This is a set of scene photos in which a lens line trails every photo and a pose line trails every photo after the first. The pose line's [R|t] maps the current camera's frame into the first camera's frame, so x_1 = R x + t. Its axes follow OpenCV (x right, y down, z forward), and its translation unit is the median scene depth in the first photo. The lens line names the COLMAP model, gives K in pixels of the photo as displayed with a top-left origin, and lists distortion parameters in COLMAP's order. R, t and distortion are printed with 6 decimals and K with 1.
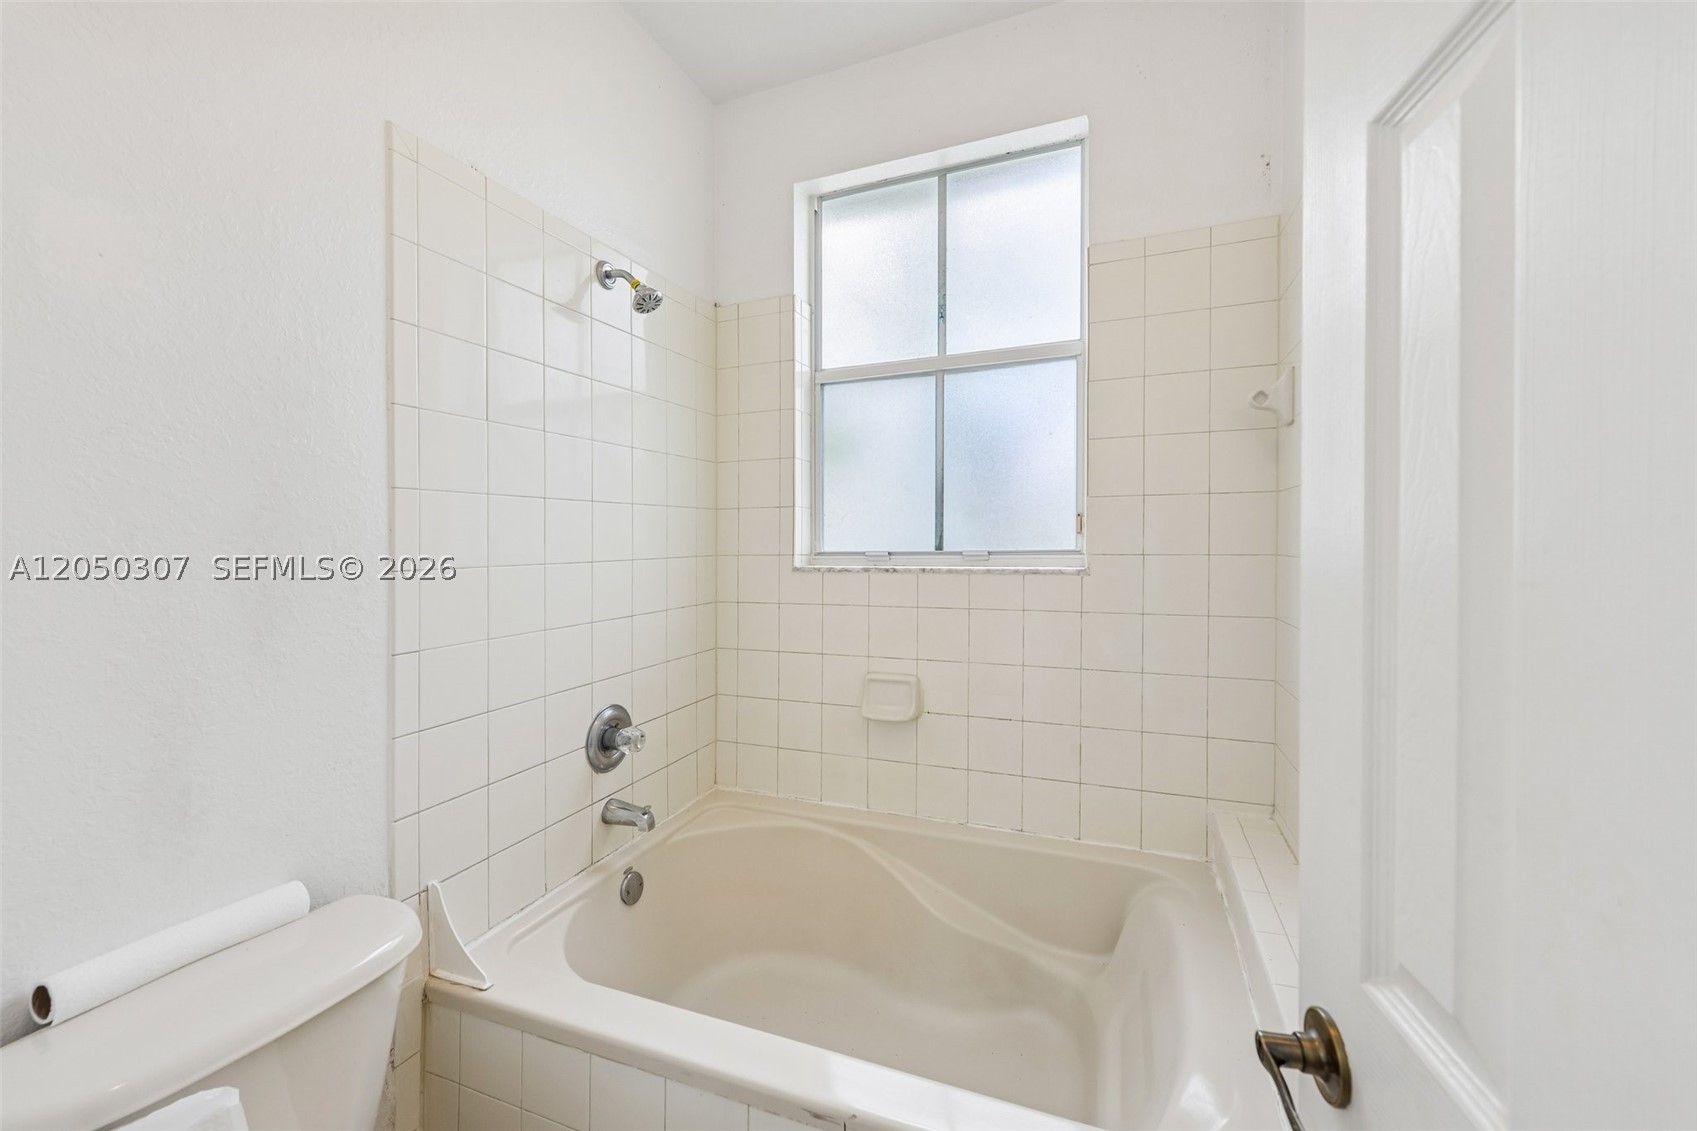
lens RADIAL K [[674.2, 0, 851.2], [0, 674.2, 553.7], [0, 0, 1]] dist [0.001038, -0.000124]
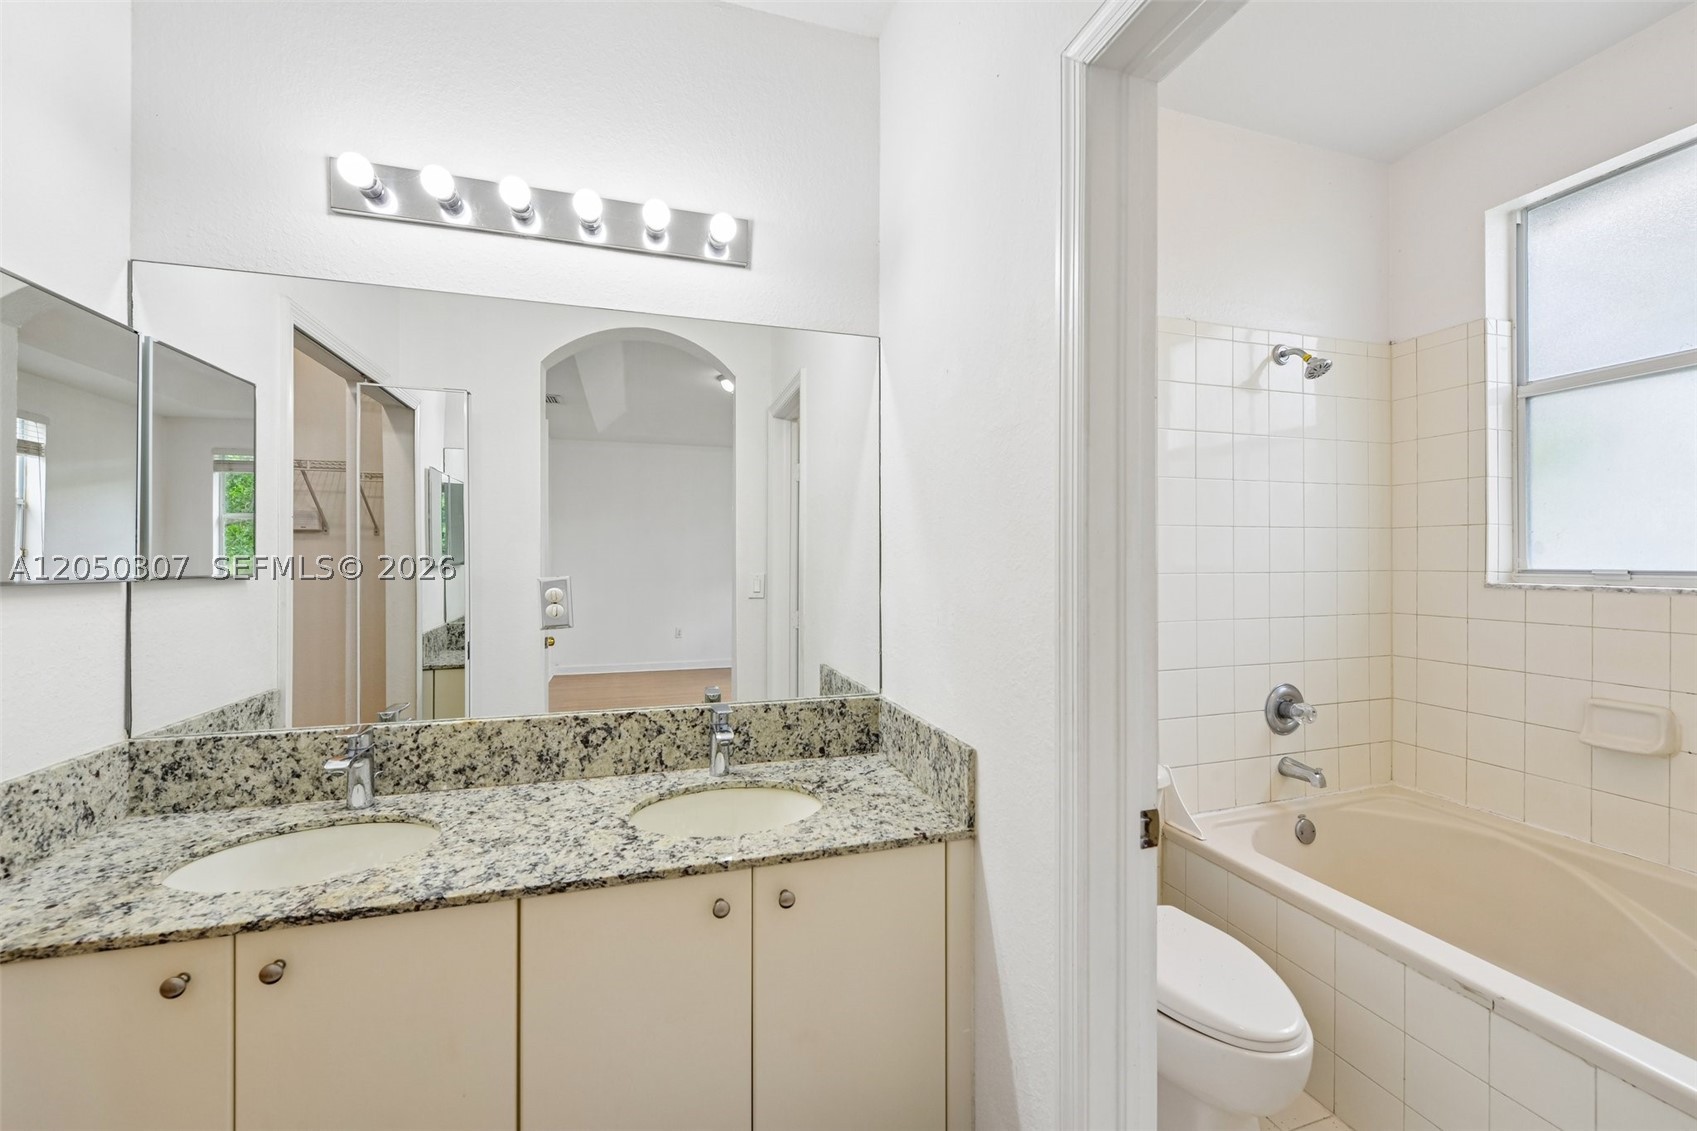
lens RADIAL K [[684.7, 0, 850.2], [0, 684.7, 550.9], [0, 0, 1]] dist [0.024853, -0.007302]
pose [[0.629894, -0.005693, -0.776660, 0.135545], [-0.007408, 0.999884, -0.013337, -0.009357], [0.776646, 0.014154, 0.629779, -0.441719]]
